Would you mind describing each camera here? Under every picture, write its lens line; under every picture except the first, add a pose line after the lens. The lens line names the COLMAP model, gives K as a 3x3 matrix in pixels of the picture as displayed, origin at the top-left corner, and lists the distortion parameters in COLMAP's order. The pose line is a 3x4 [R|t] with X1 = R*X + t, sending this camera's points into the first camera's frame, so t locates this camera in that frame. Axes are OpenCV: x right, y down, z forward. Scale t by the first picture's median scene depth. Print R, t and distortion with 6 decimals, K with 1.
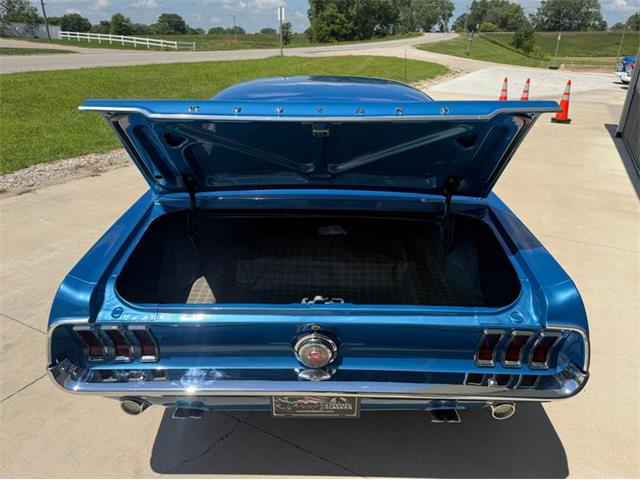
lens RADIAL K [[455.8, 0, 329.2], [0, 455.8, 250.6], [0, 0, 1]] dist [-0.001122, 0.001434]
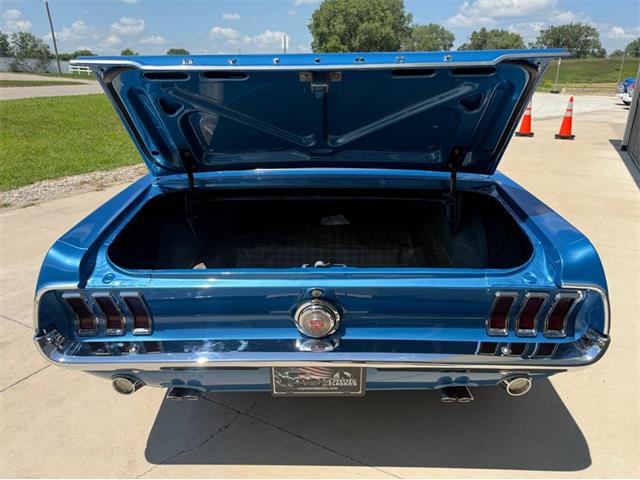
lens RADIAL K [[455.8, 0, 329.4], [0, 455.8, 255.8], [0, 0, 1]] dist [-0.001122, 0.001434]
pose [[0.999827, -0.013380, -0.012928, 0.007555], [0.012699, 0.998596, -0.051424, 0.108016], [0.013598, 0.051251, 0.998593, 0.039598]]
